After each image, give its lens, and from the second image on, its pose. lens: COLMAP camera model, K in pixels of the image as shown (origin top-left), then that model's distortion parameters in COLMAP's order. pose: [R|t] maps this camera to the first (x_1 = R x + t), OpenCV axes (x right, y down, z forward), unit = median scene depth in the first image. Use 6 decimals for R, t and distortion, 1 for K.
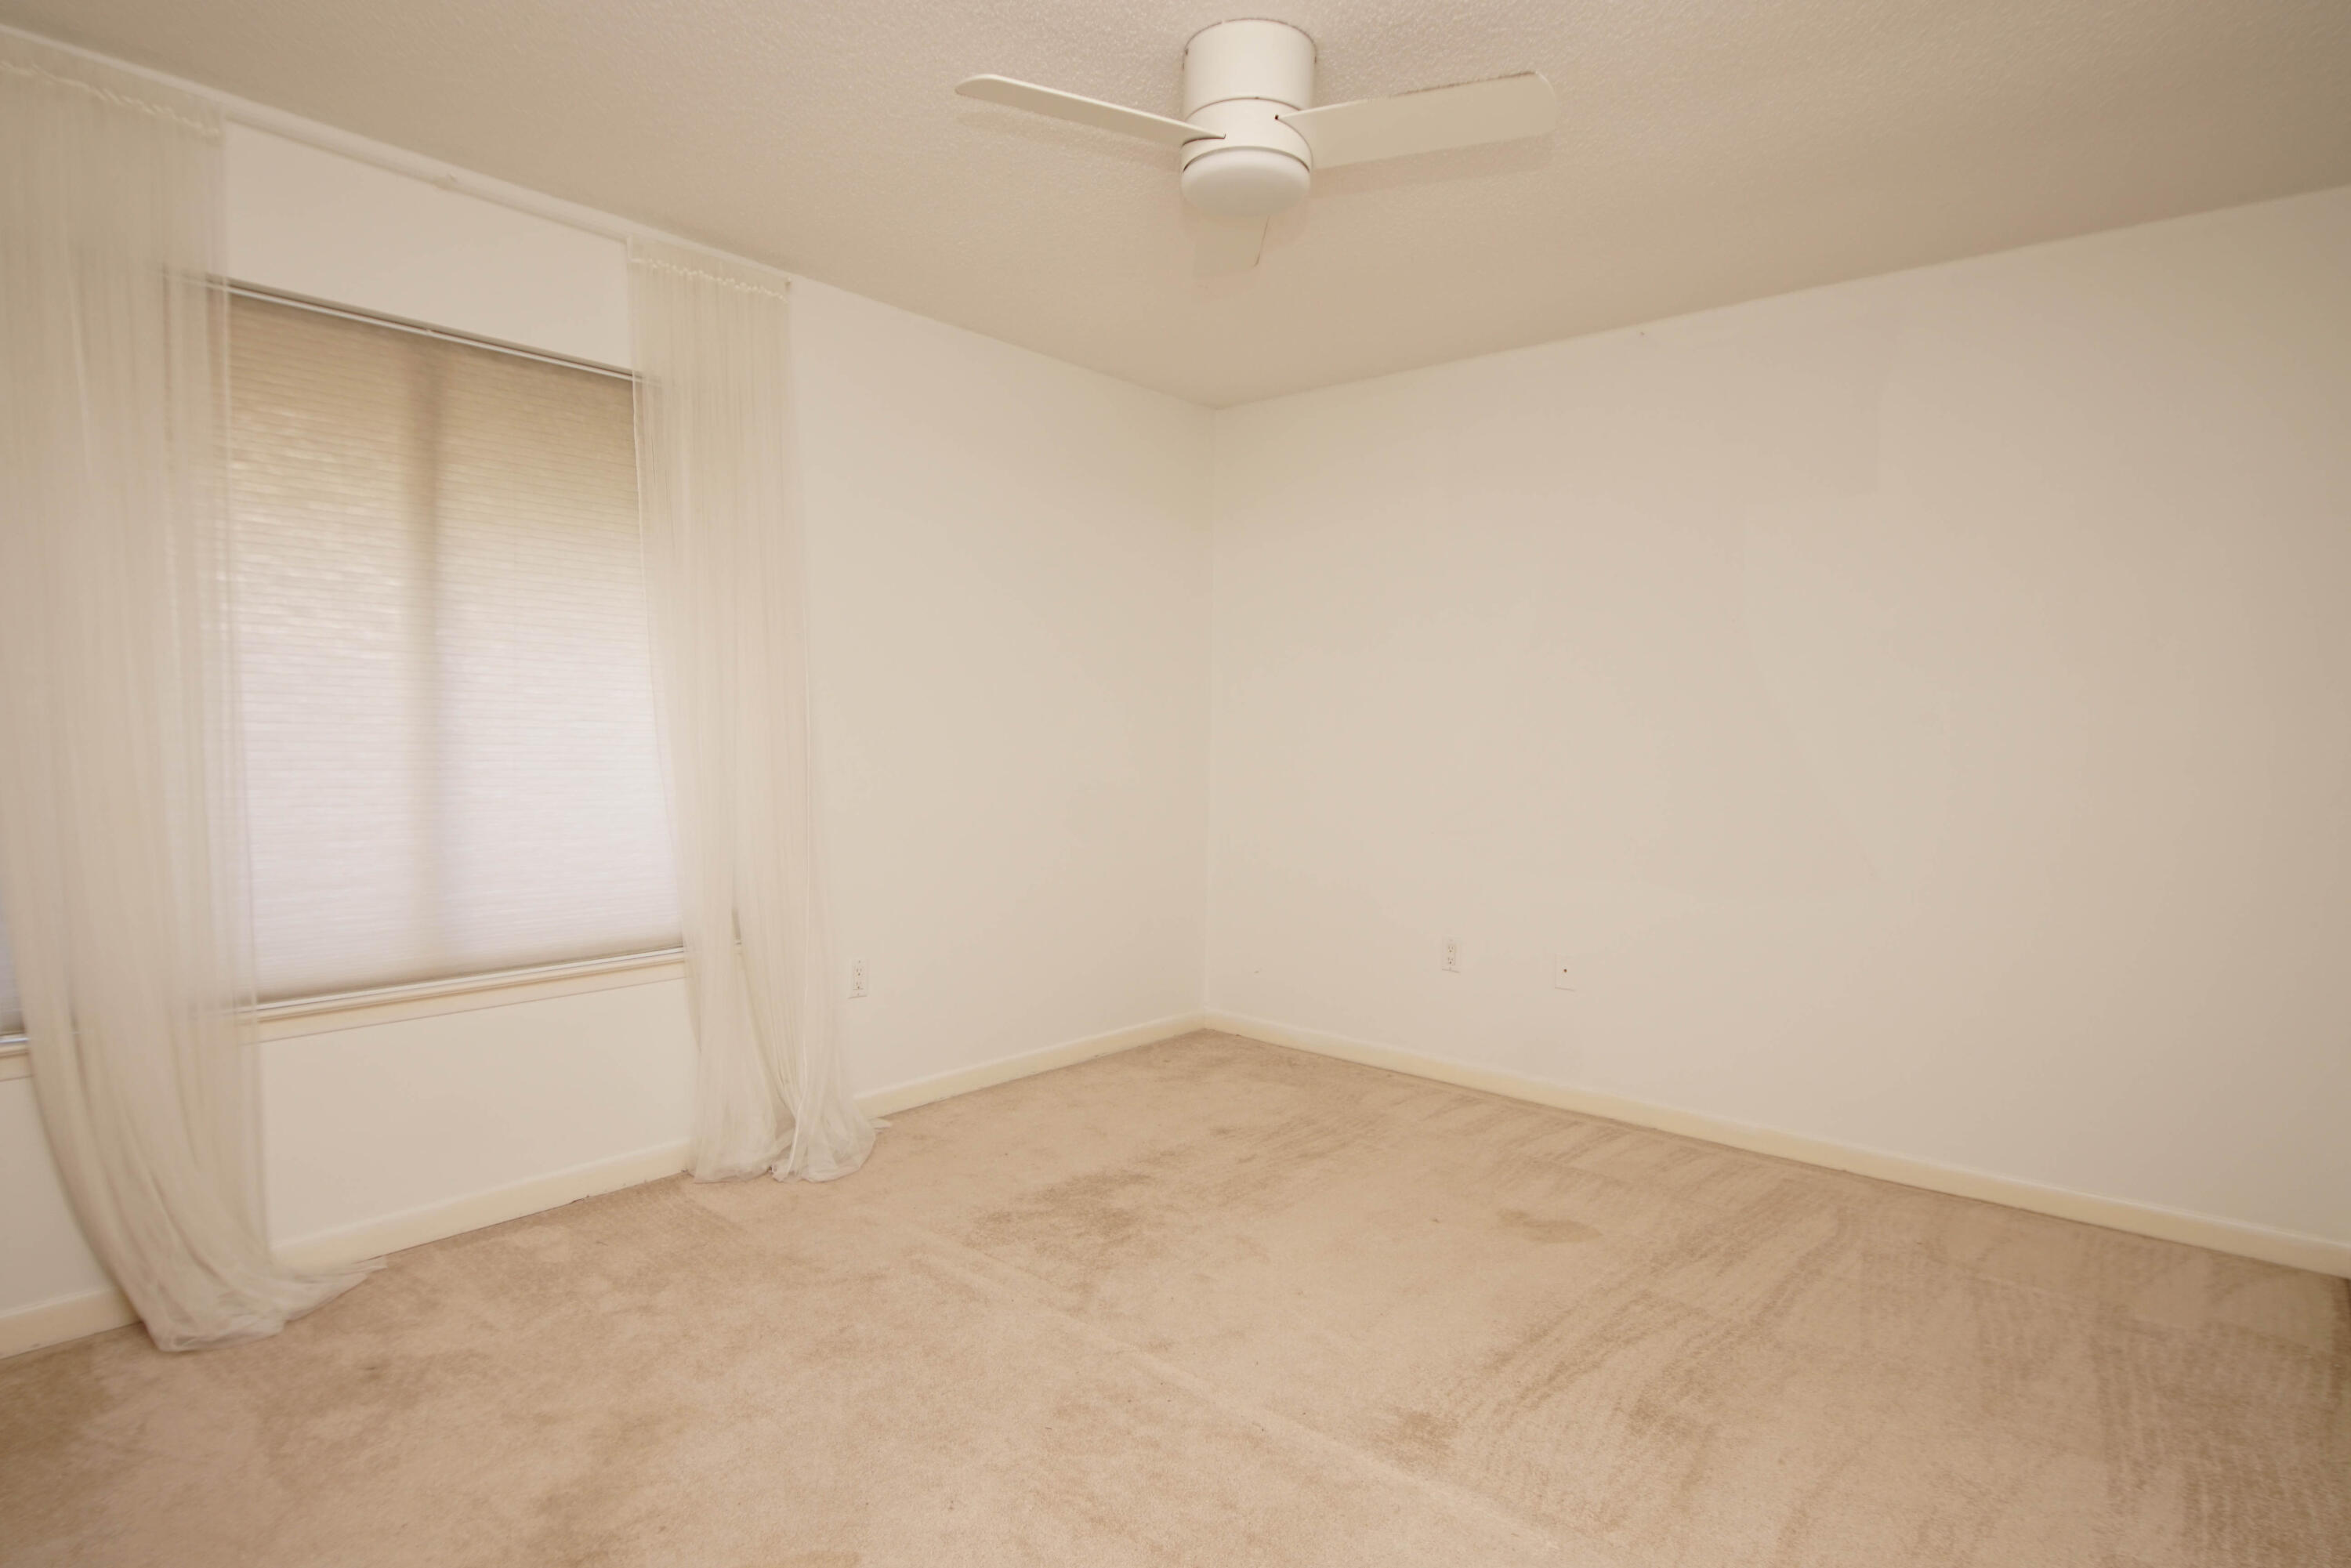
lens RADIAL K [[1260.7, 0, 1174.8], [0, 1260.7, 786.3], [0, 0, 1]] dist [0.029910, -0.028576]
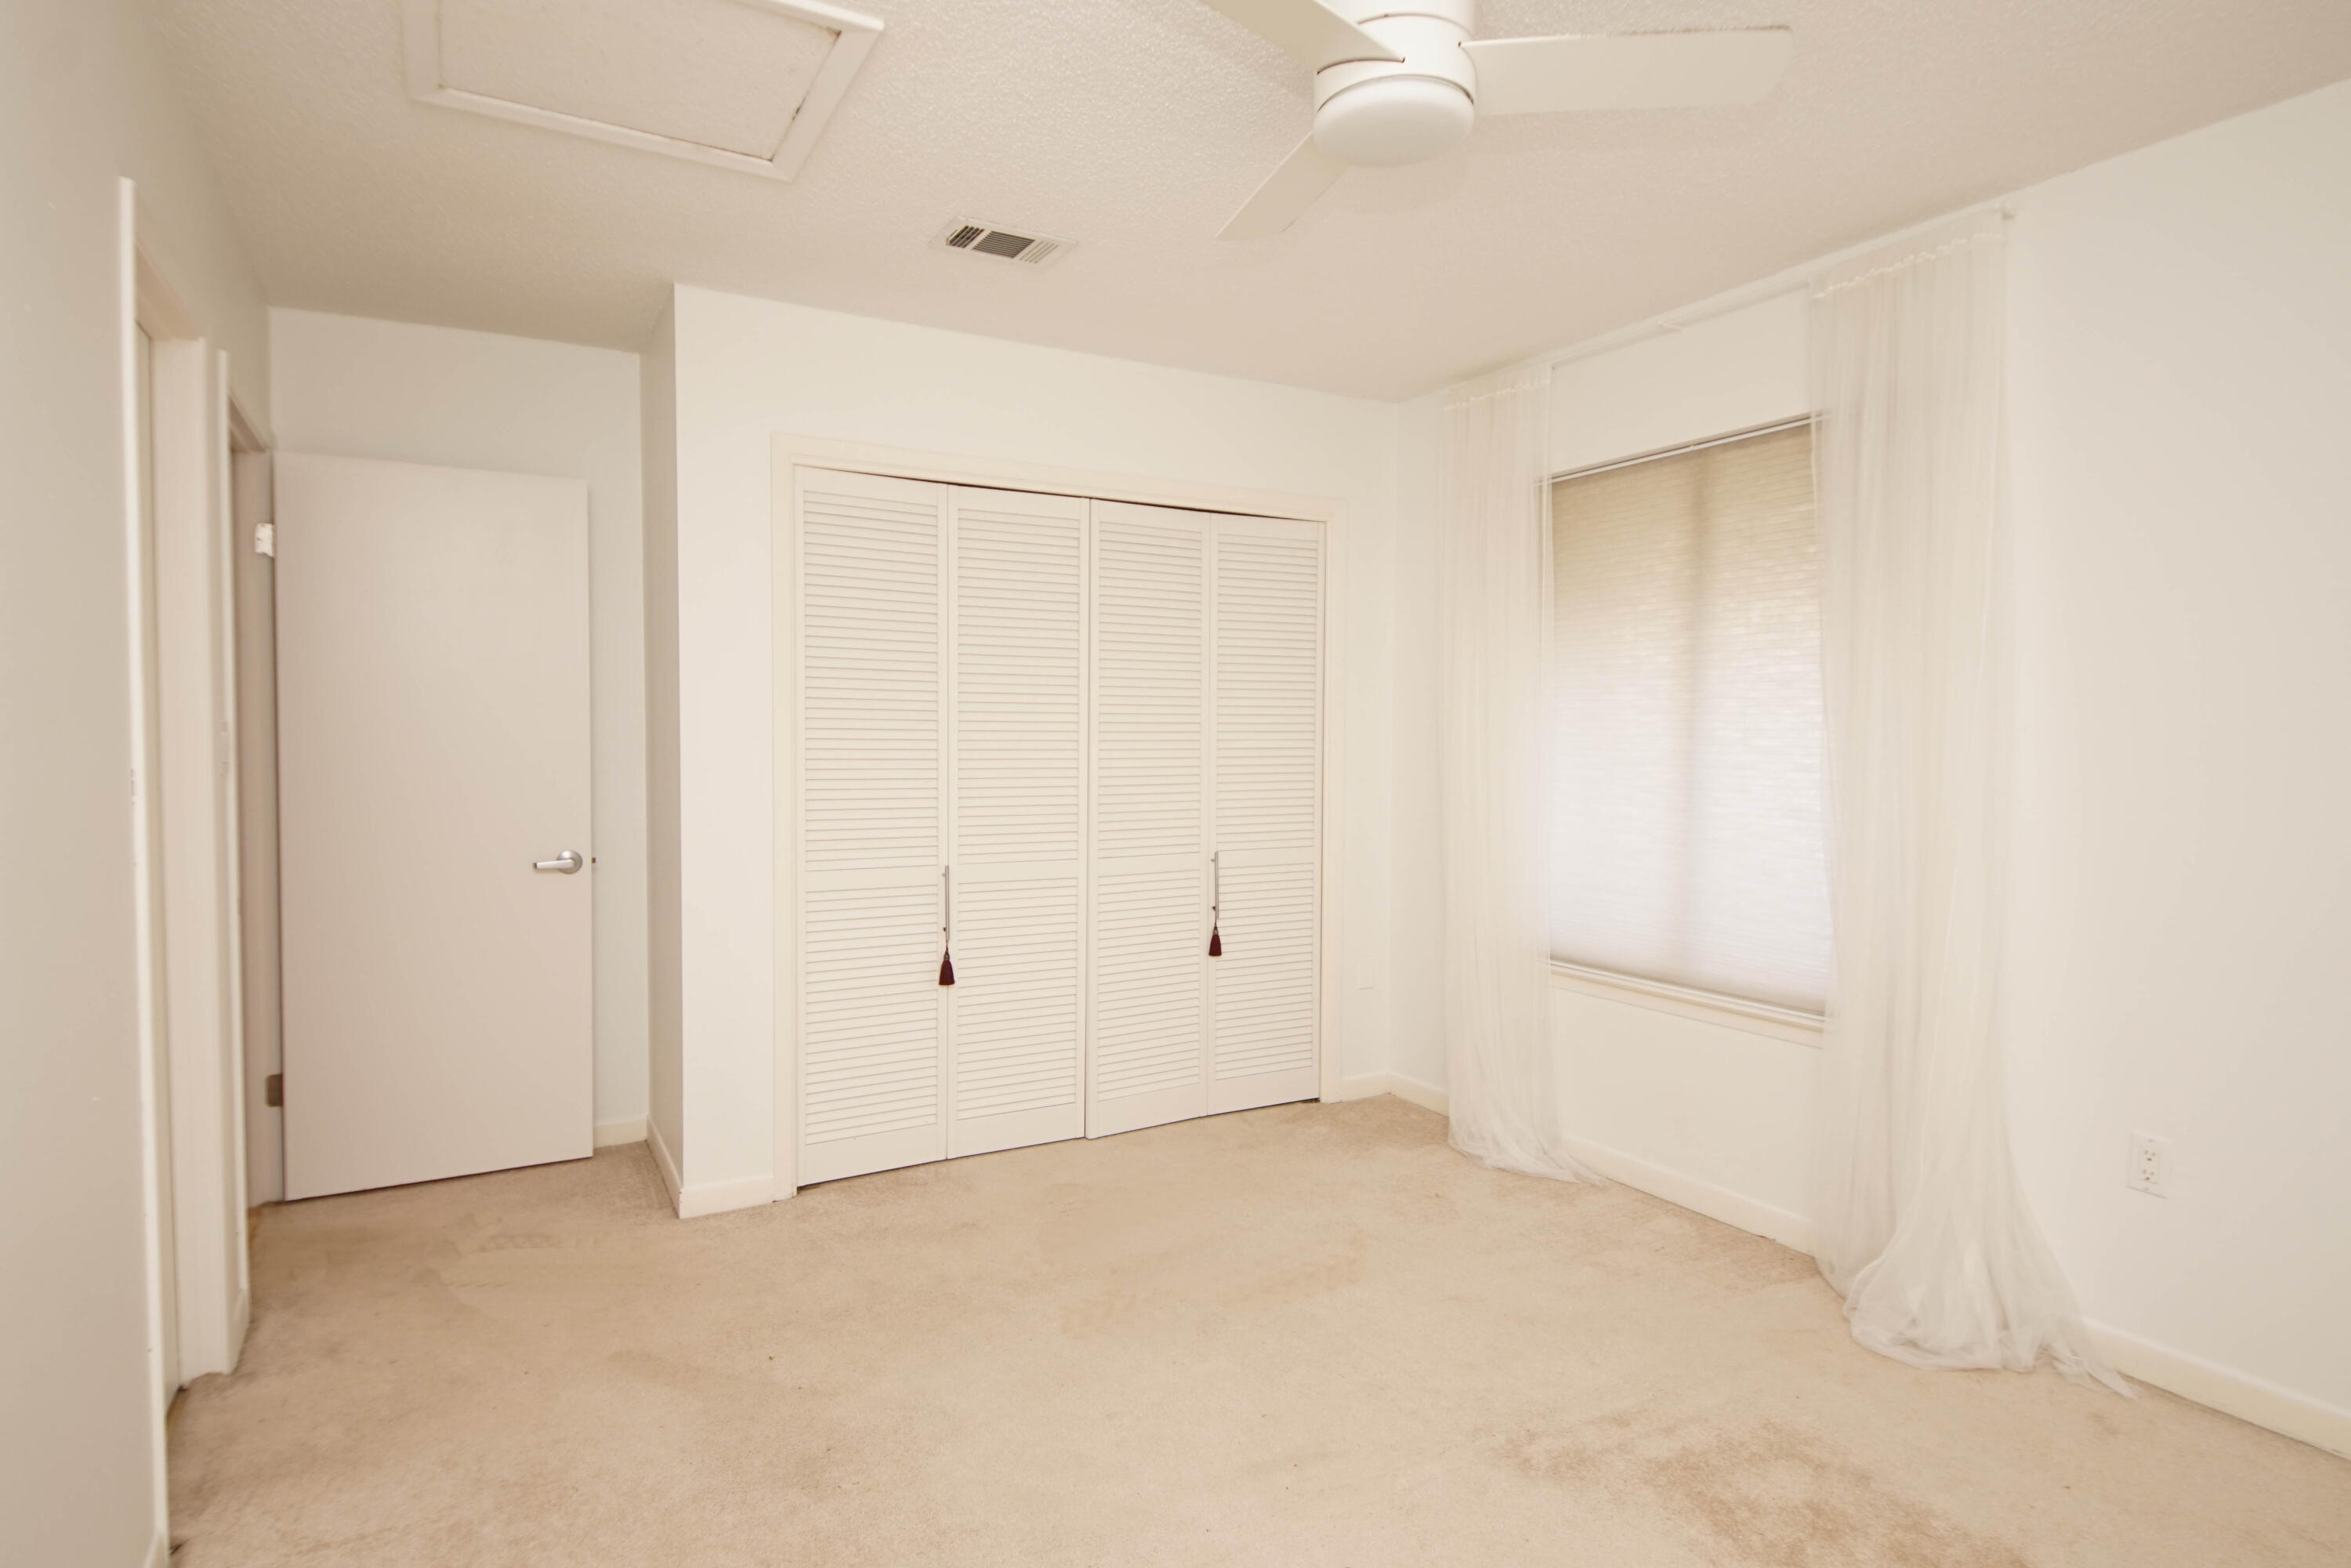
lens RADIAL K [[1260.7, 0, 1174.9], [0, 1260.7, 778.8], [0, 0, 1]] dist [0.029910, -0.028576]
pose [[-0.332550, 0.020382, -0.942865, 0.687390], [-0.046355, 0.998205, 0.037927, -0.064325], [0.941946, 0.056319, -0.331008, 0.917933]]
